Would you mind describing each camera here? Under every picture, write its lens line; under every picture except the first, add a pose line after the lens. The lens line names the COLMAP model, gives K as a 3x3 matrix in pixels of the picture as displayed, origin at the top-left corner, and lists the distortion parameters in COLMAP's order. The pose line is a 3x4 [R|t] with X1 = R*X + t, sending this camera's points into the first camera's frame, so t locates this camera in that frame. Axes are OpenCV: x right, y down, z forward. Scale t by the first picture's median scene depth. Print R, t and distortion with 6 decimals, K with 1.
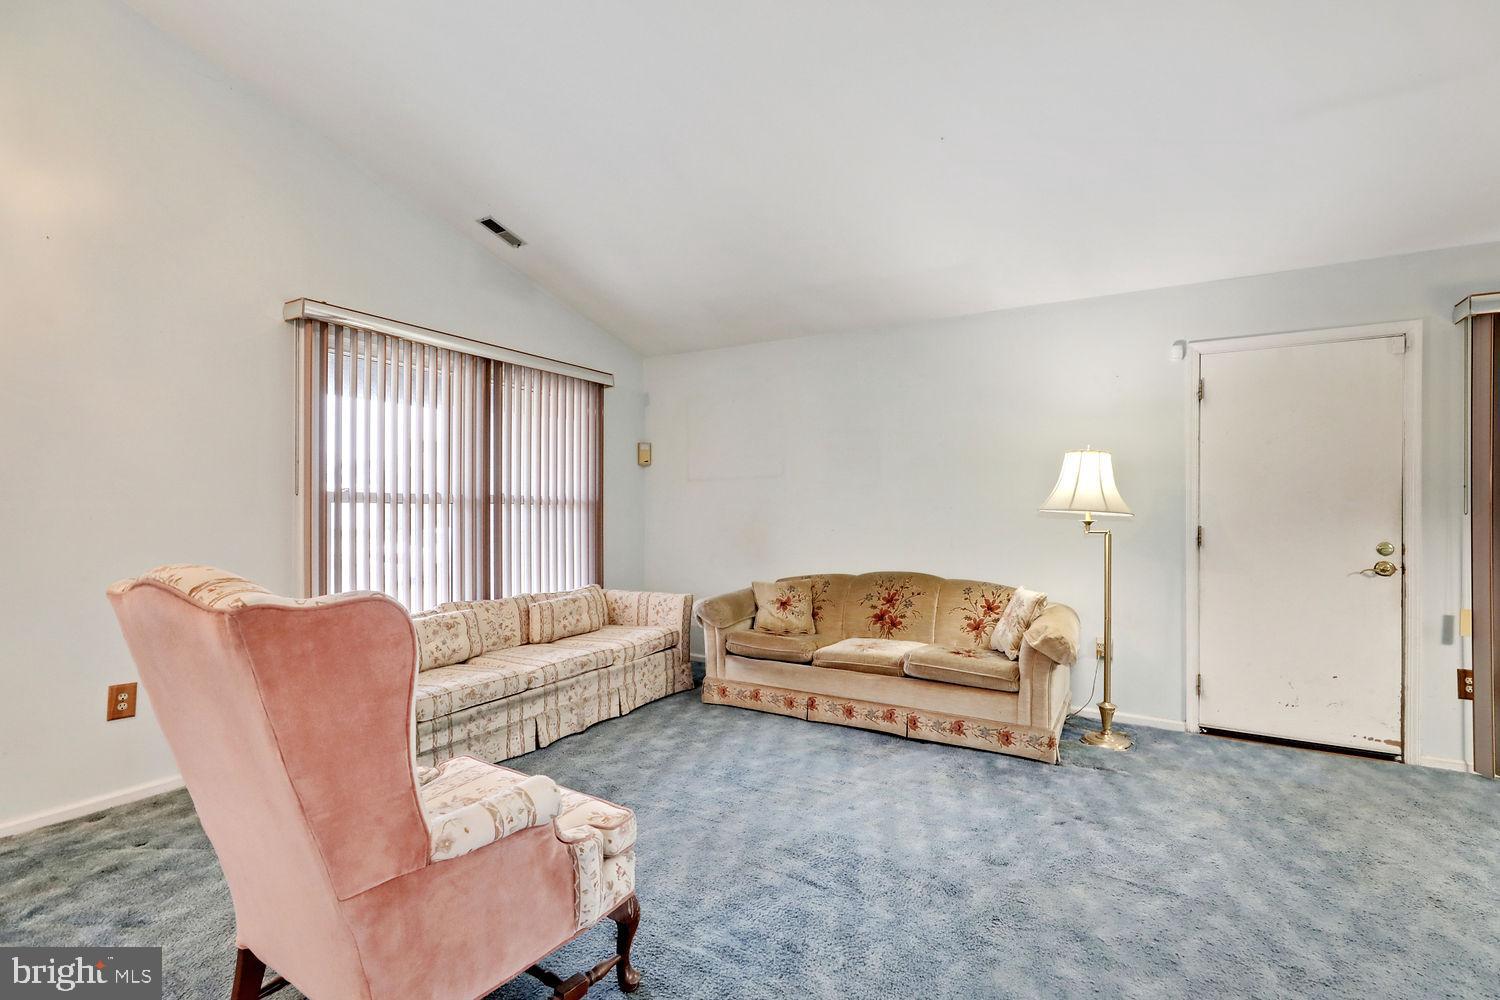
lens RADIAL K [[679.5, 0, 747.1], [0, 679.5, 512.3], [0, 0, 1]] dist [0.002127, -0.000225]
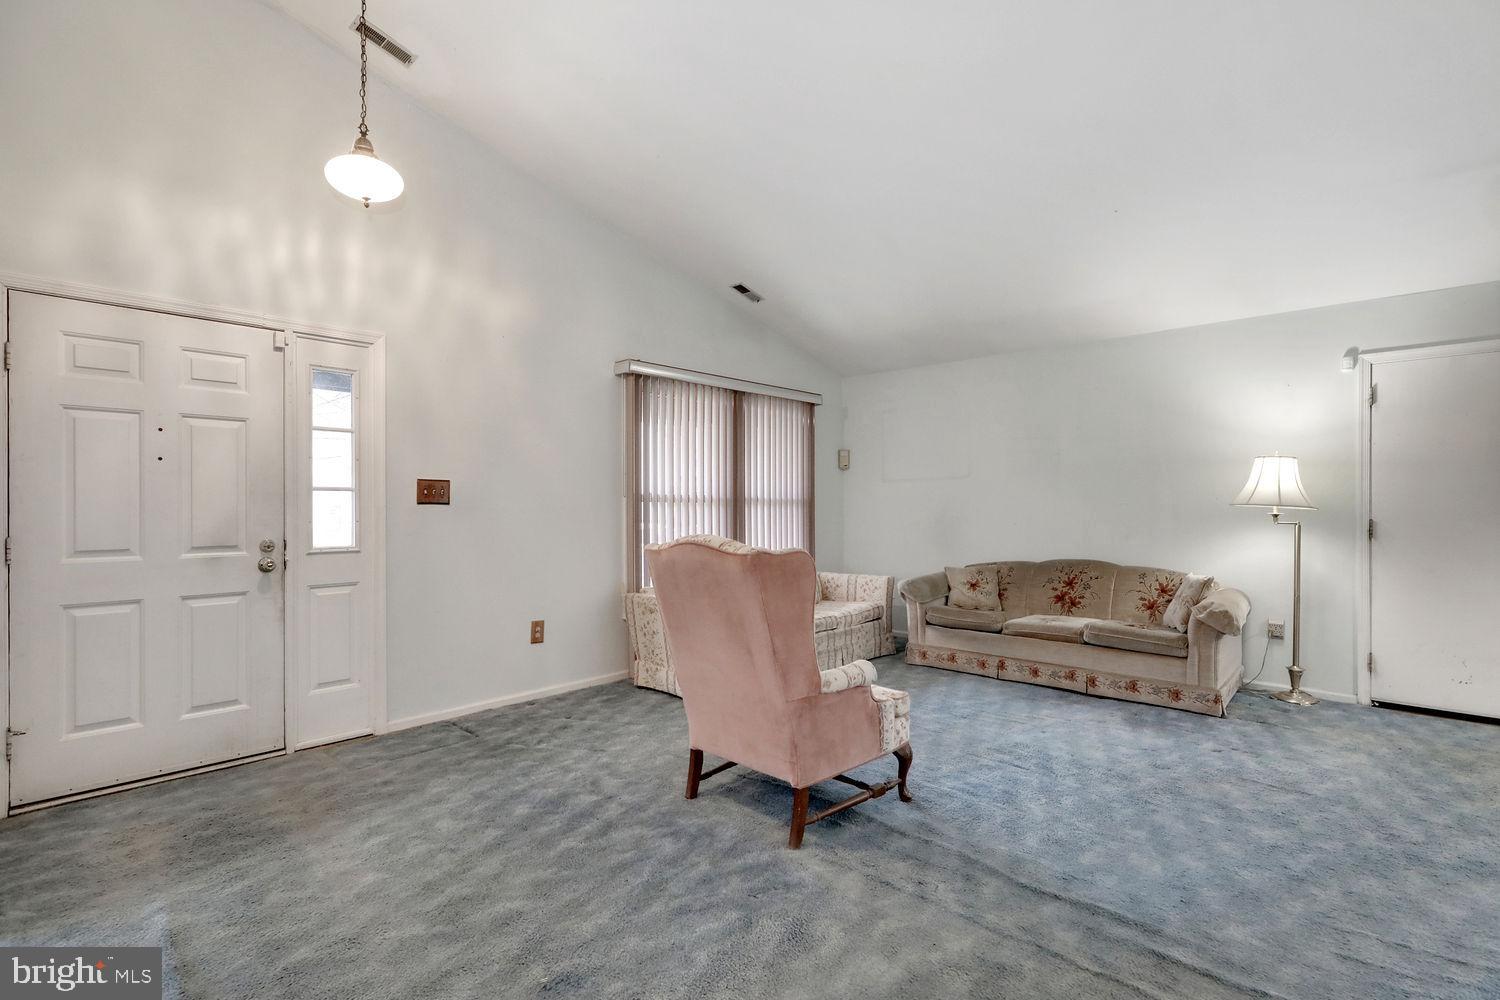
lens RADIAL K [[679.5, 0, 757.0], [0, 679.5, 508.5], [0, 0, 1]] dist [0.002127, -0.000225]
pose [[0.977444, -0.003045, -0.211174, -0.086667], [0.002824, 0.999995, -0.001349, 0.001203], [0.211177, 0.000722, 0.977448, -0.326484]]
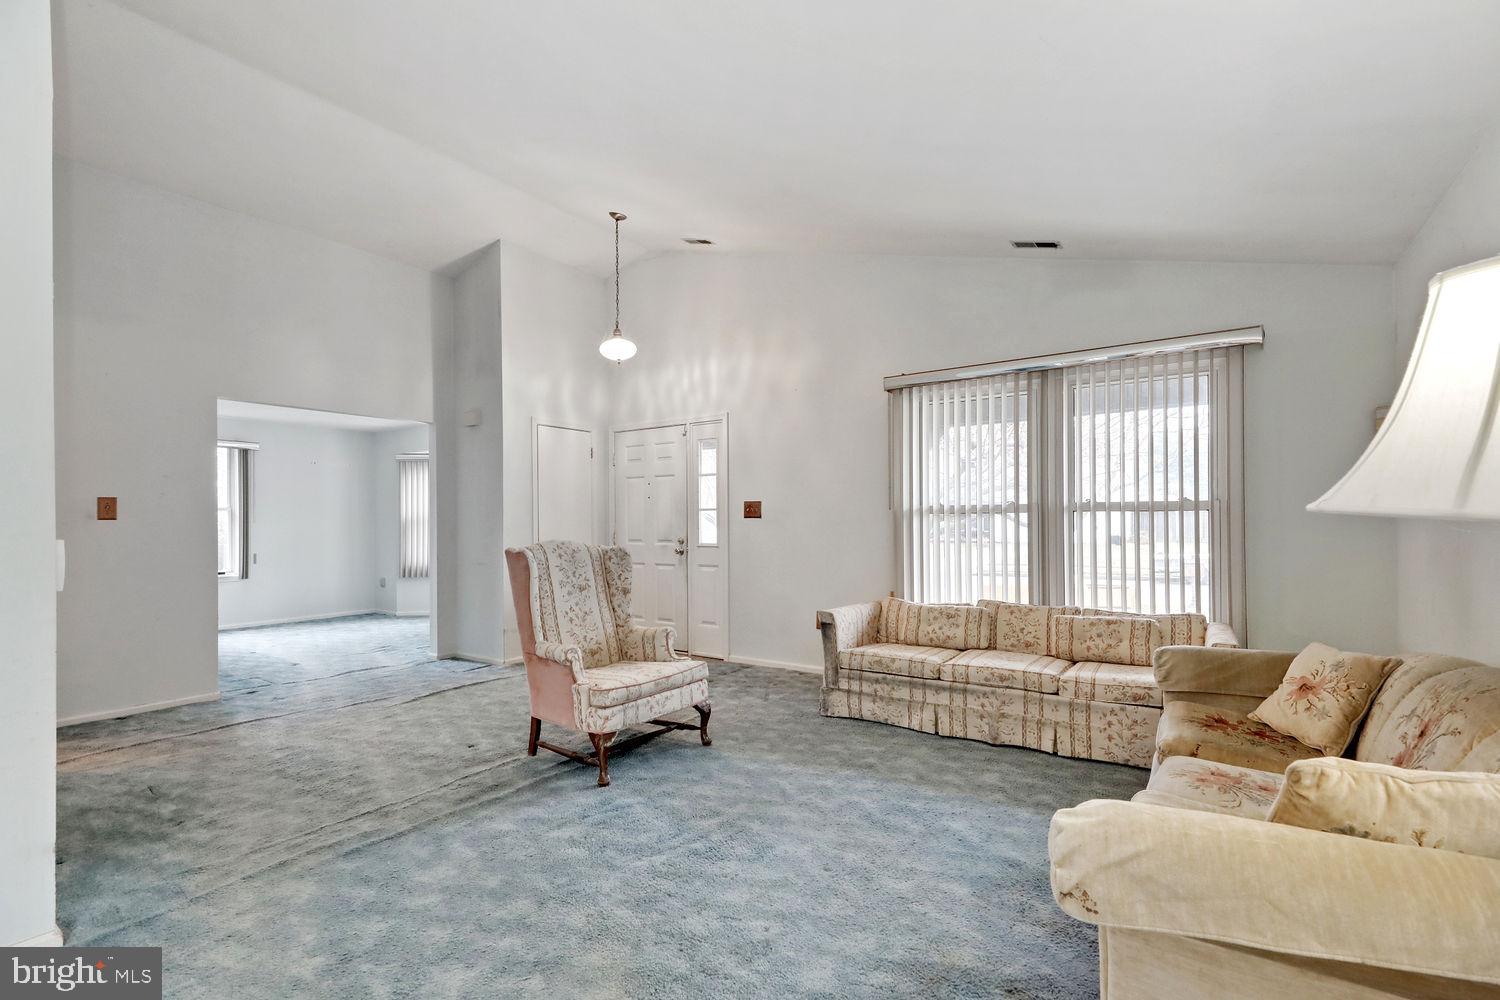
lens RADIAL K [[679.5, 0, 773.6], [0, 679.5, 520.9], [0, 0, 1]] dist [0.002127, -0.000225]
pose [[-0.046524, -0.001324, -0.998916, 0.798060], [0.000138, 0.999999, -0.001332, 0.000408], [0.998917, -0.000200, -0.046524, 0.767377]]
